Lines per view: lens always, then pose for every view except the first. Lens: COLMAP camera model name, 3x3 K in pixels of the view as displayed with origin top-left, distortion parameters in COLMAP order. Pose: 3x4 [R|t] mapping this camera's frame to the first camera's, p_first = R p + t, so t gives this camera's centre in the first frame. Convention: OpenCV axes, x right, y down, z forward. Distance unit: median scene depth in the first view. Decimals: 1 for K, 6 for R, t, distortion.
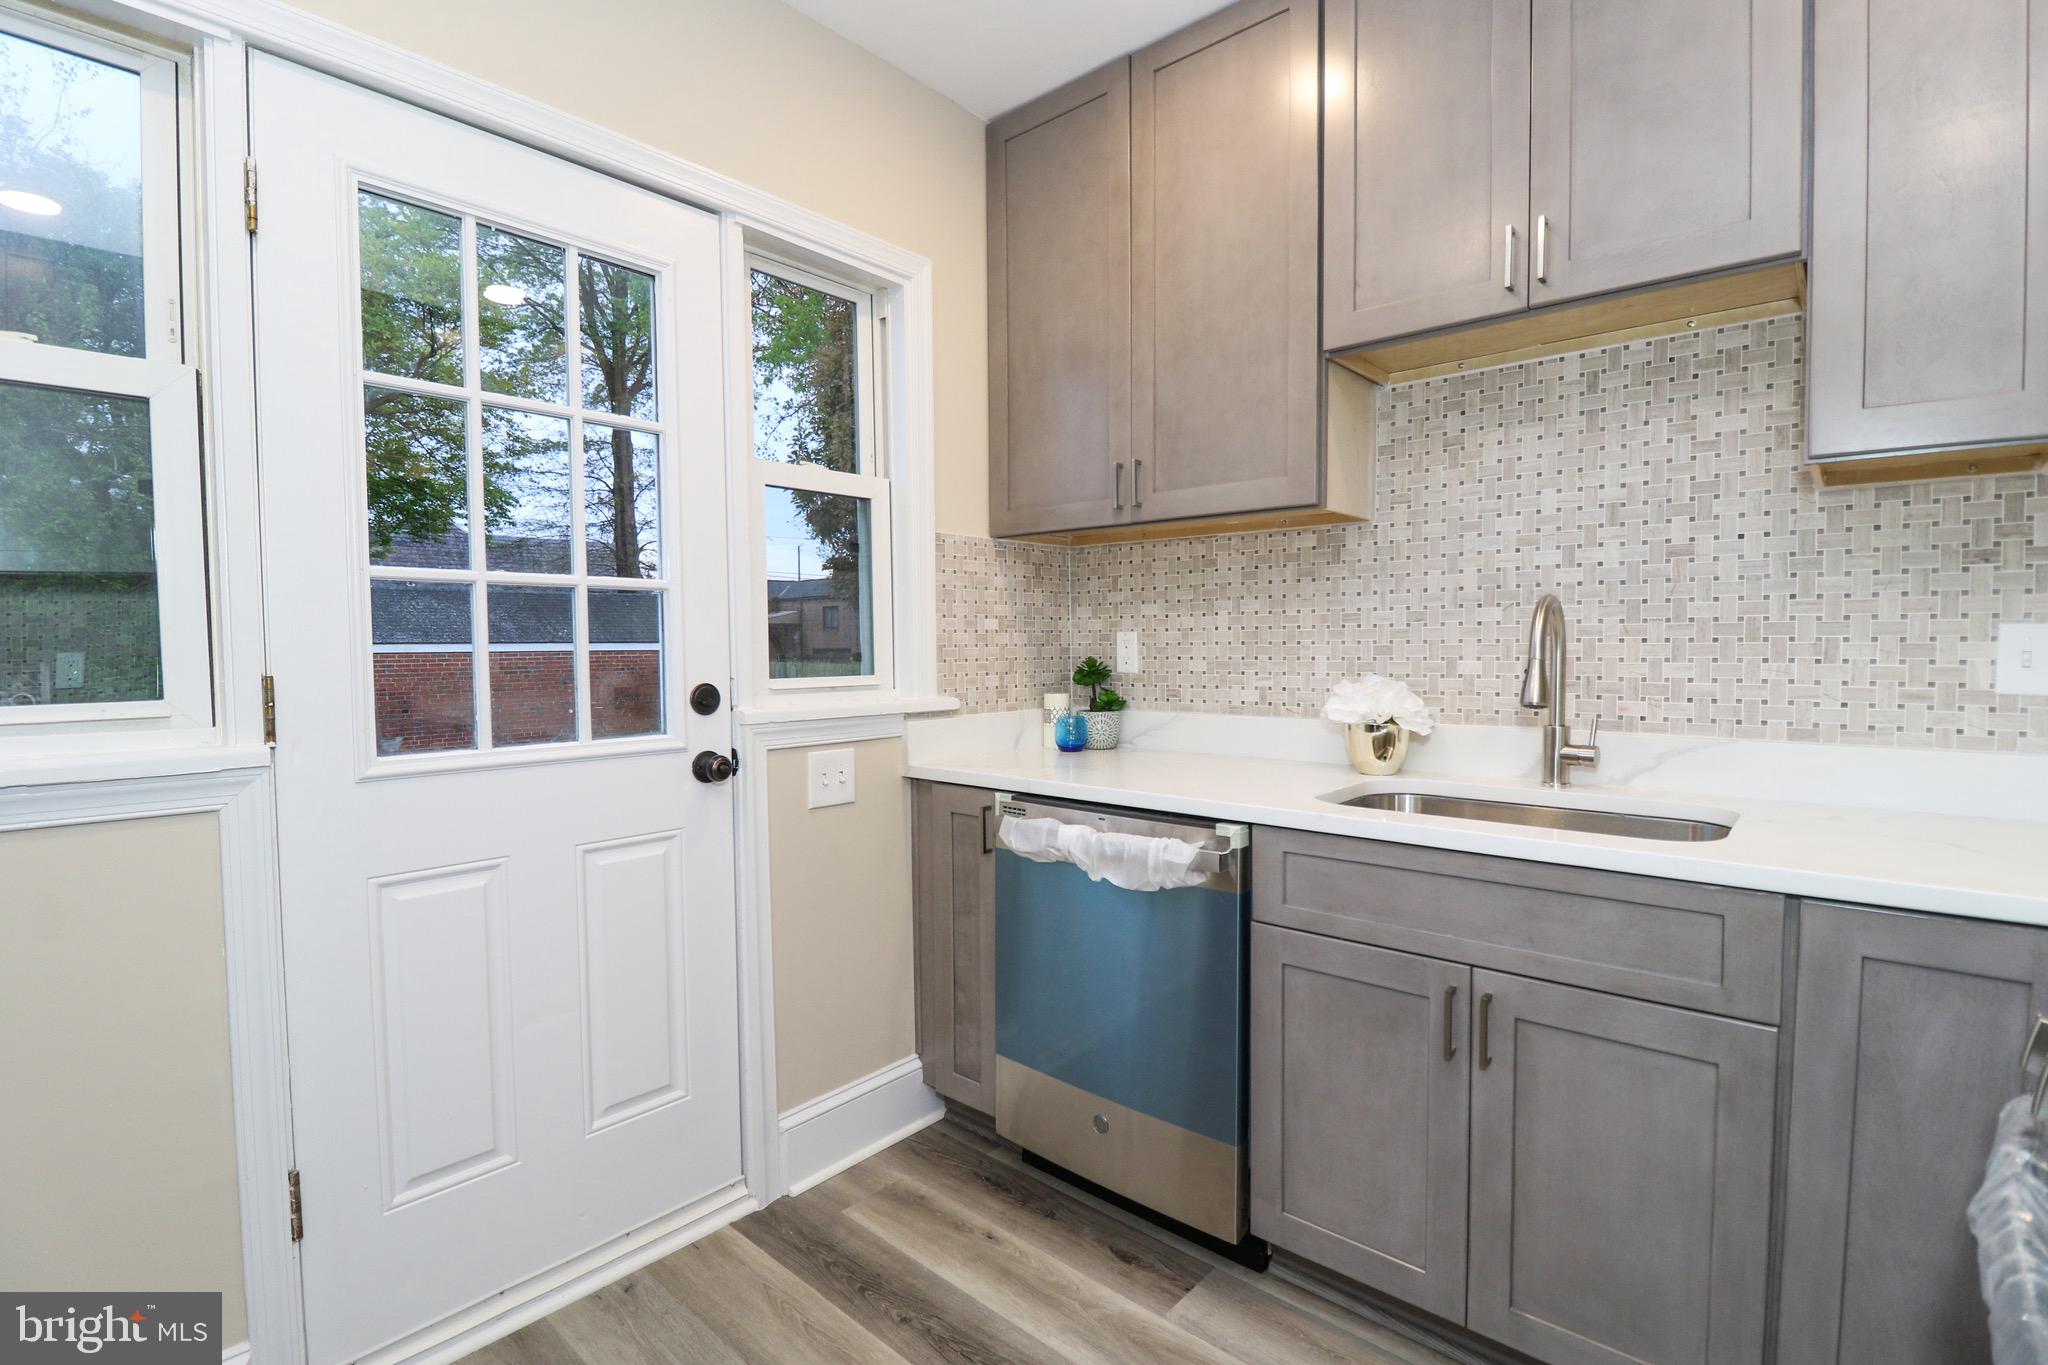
lens RADIAL K [[950.1, 0, 1026.8], [0, 950.1, 676.9], [0, 0, 1]] dist [0.003191, -0.016668]
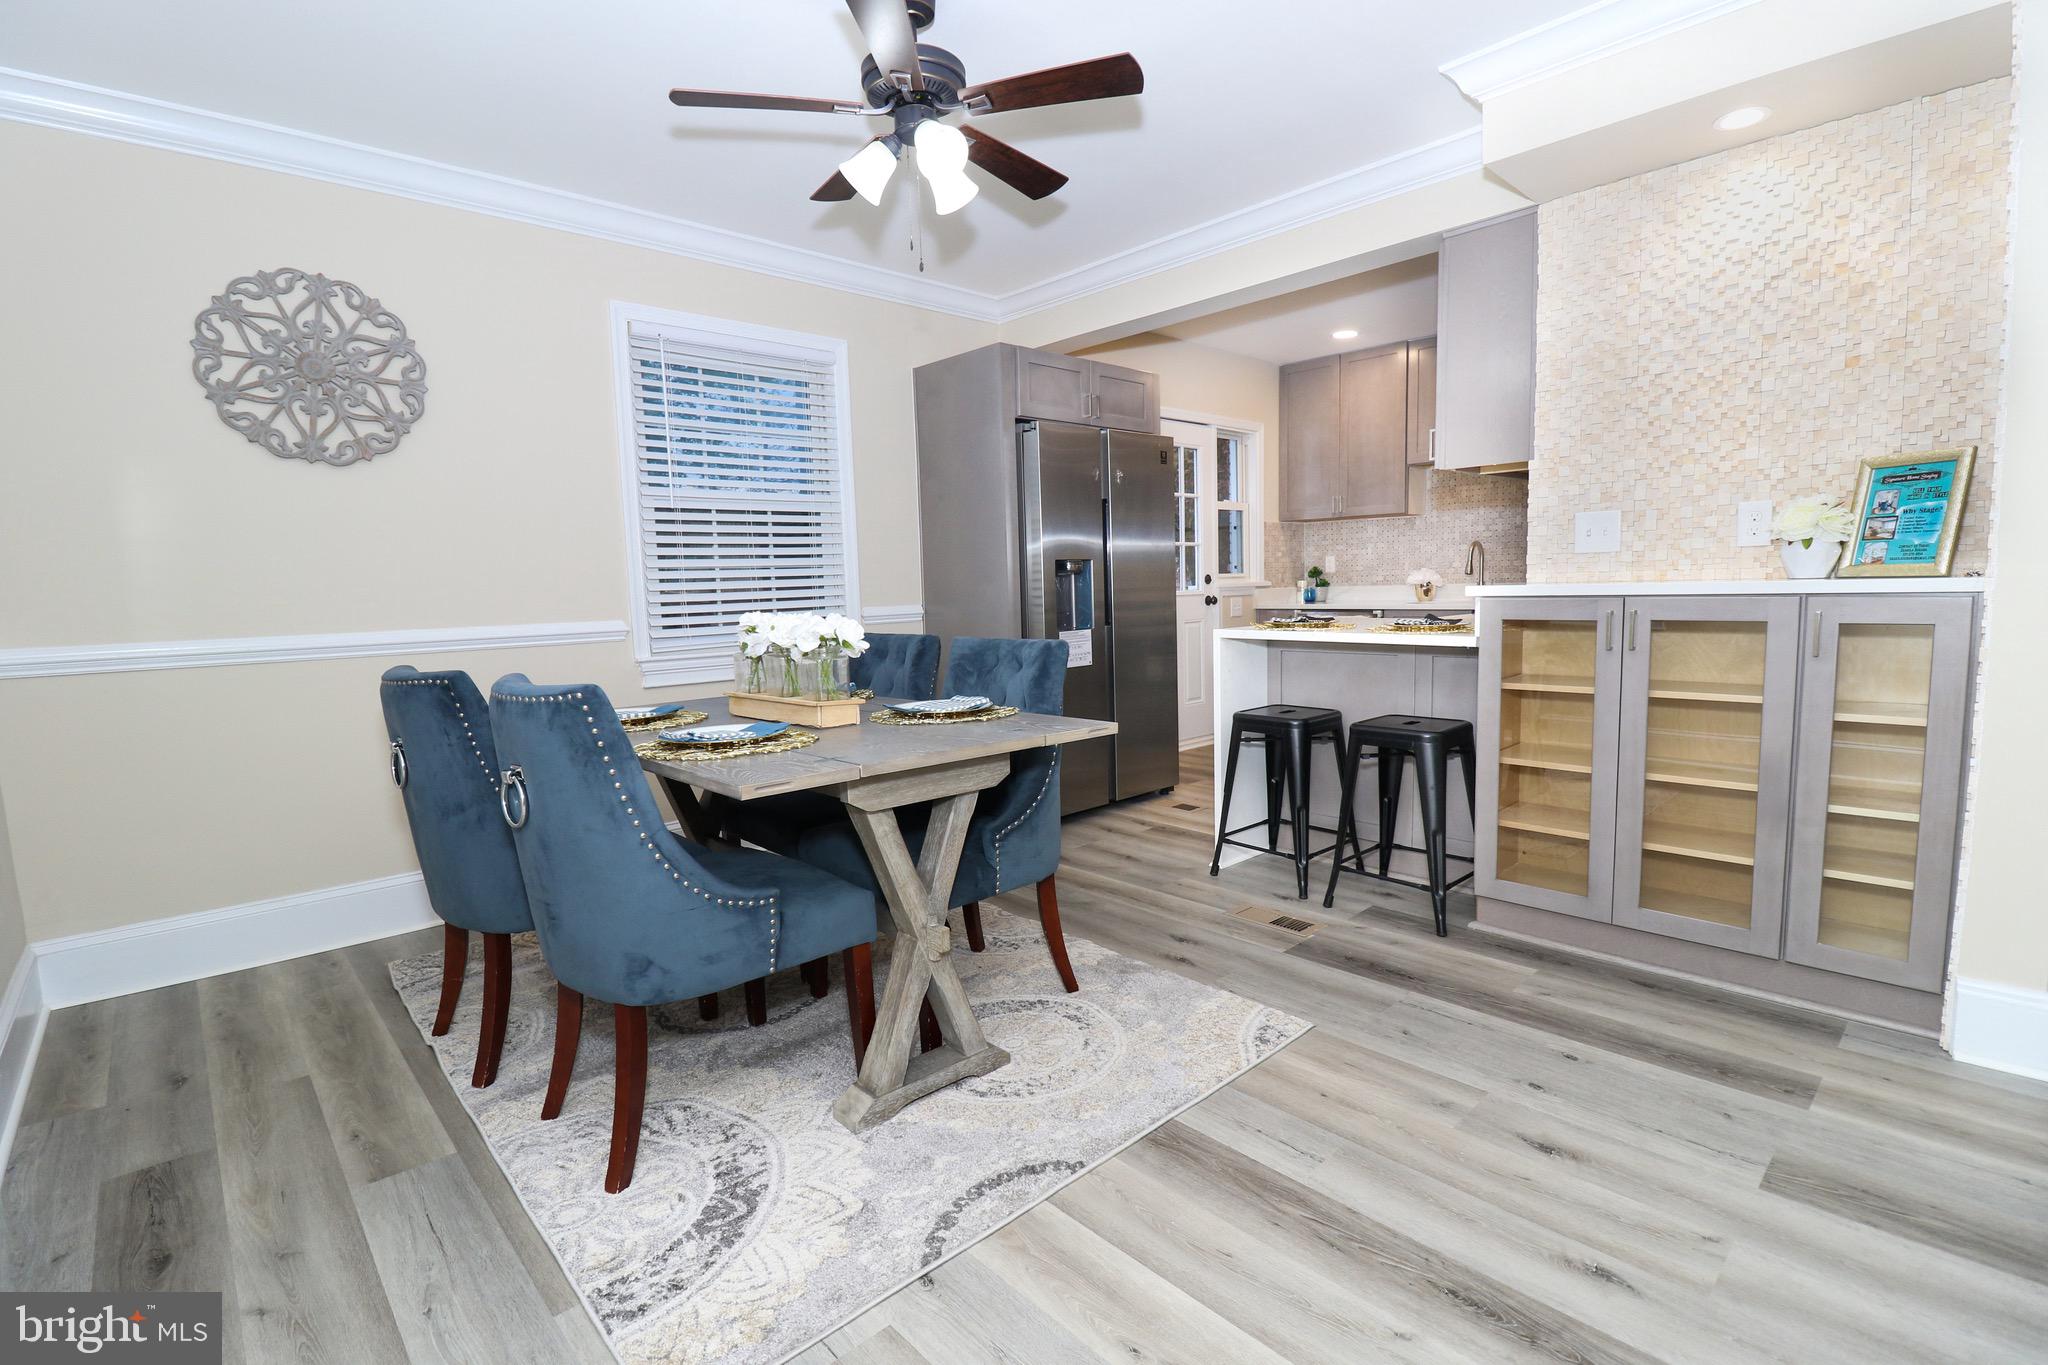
lens RADIAL K [[938.5, 0, 1039.5], [0, 938.5, 681.9], [0, 0, 1]] dist [-0.003117, -0.011546]
pose [[0.995782, -0.011340, -0.091049, -0.515620], [0.018073, 0.997133, 0.073475, 0.104832], [0.089955, -0.074811, 0.993132, -1.853637]]
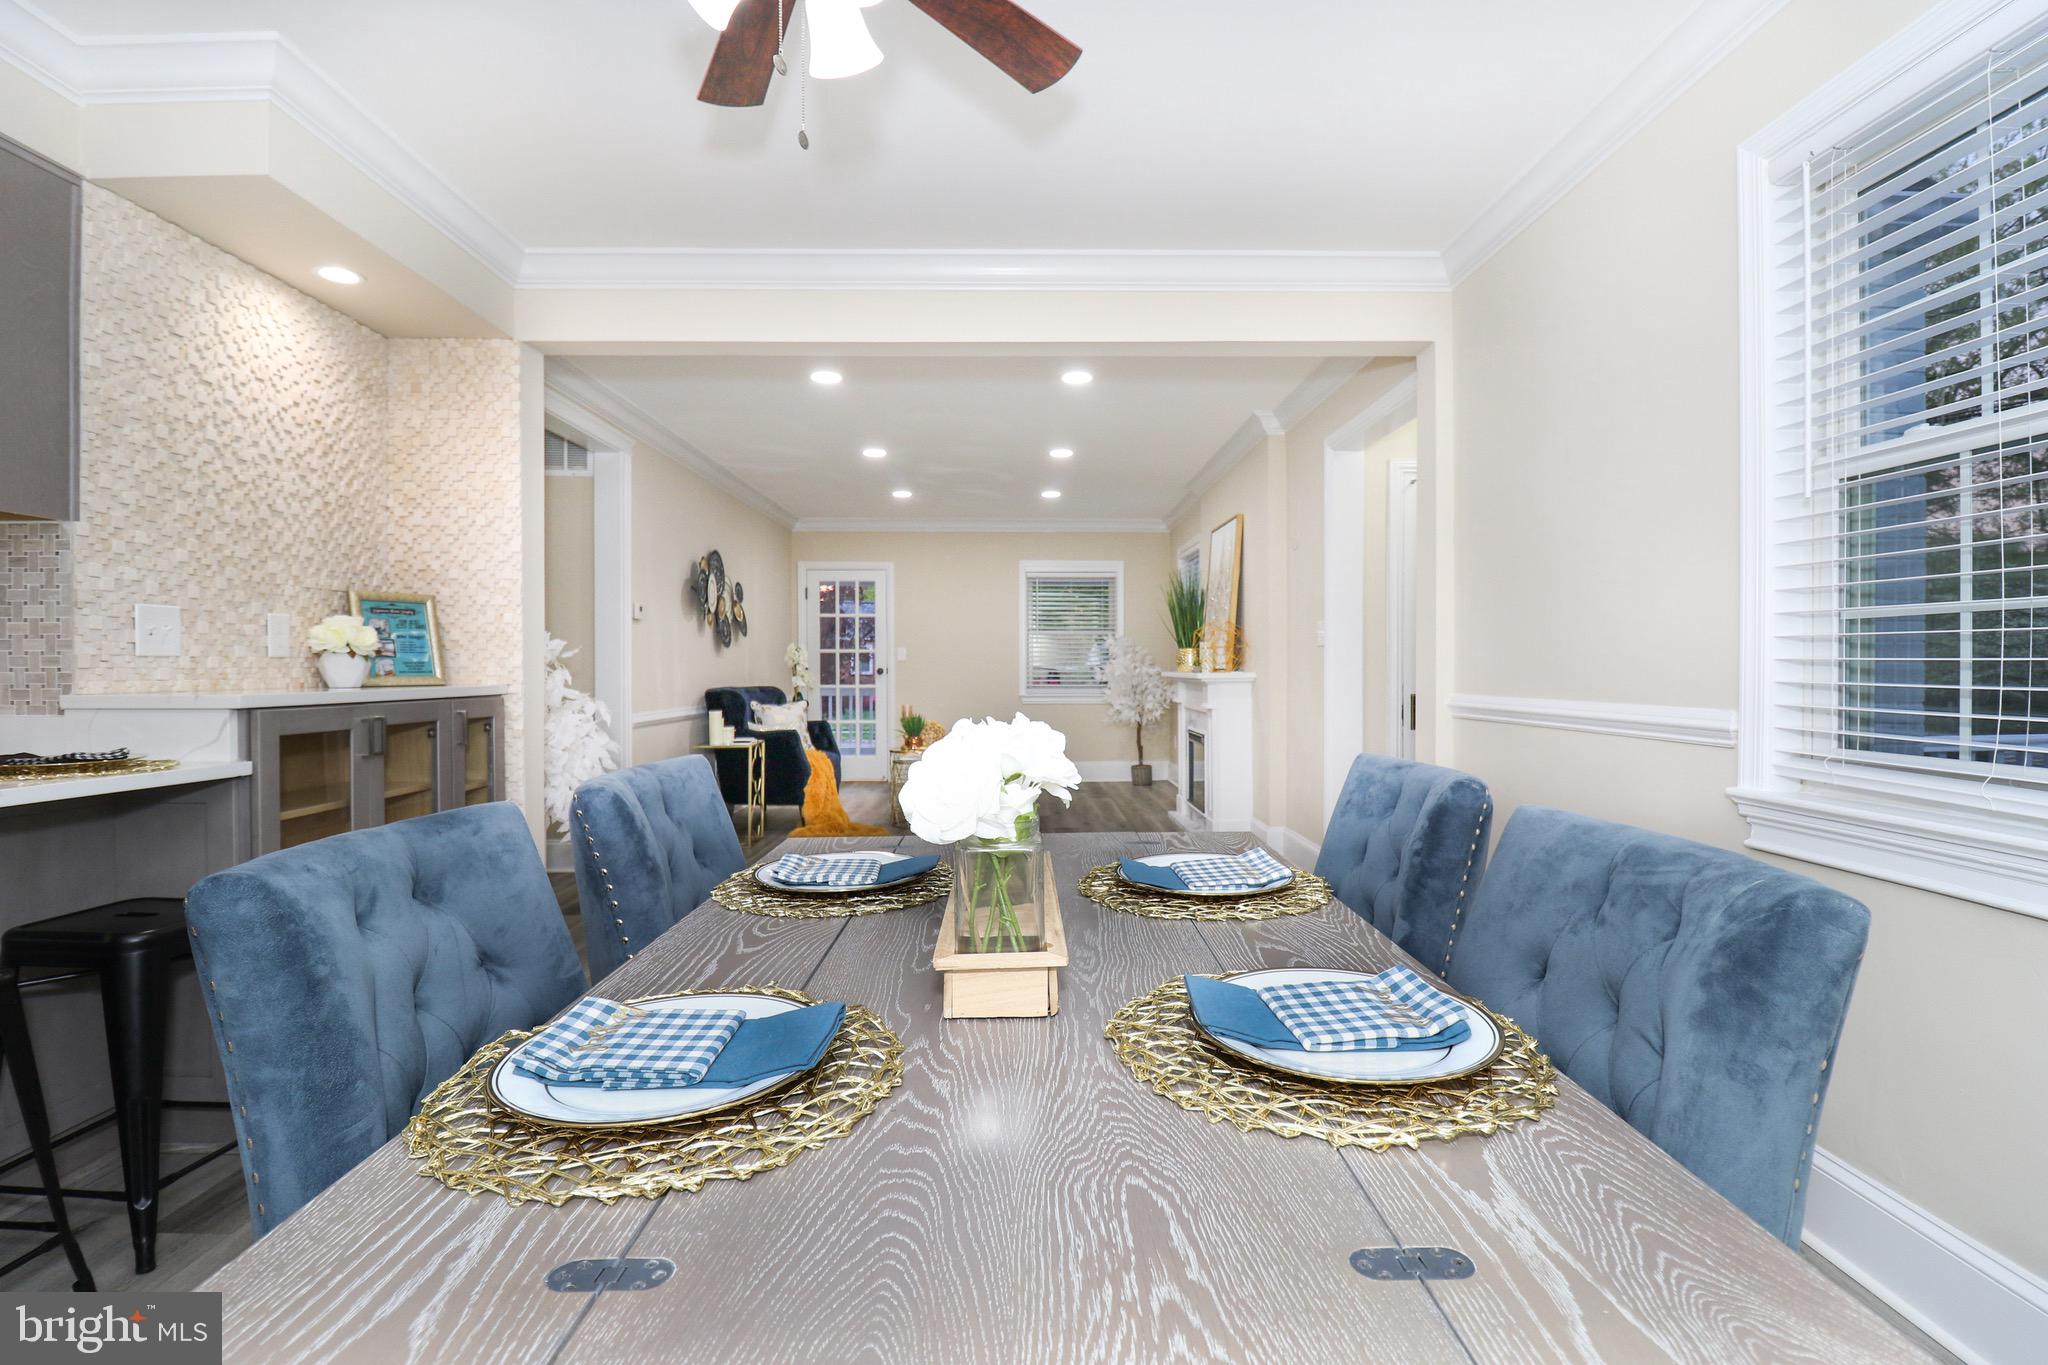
lens RADIAL K [[950.1, 0, 1026.8], [0, 950.1, 676.9], [0, 0, 1]] dist [0.003191, -0.016668]
pose [[-0.661860, 0.002845, 0.749622, -1.268249], [0.032190, 0.999178, 0.024628, 0.065204], [-0.748936, 0.040431, -0.661408, -0.548911]]
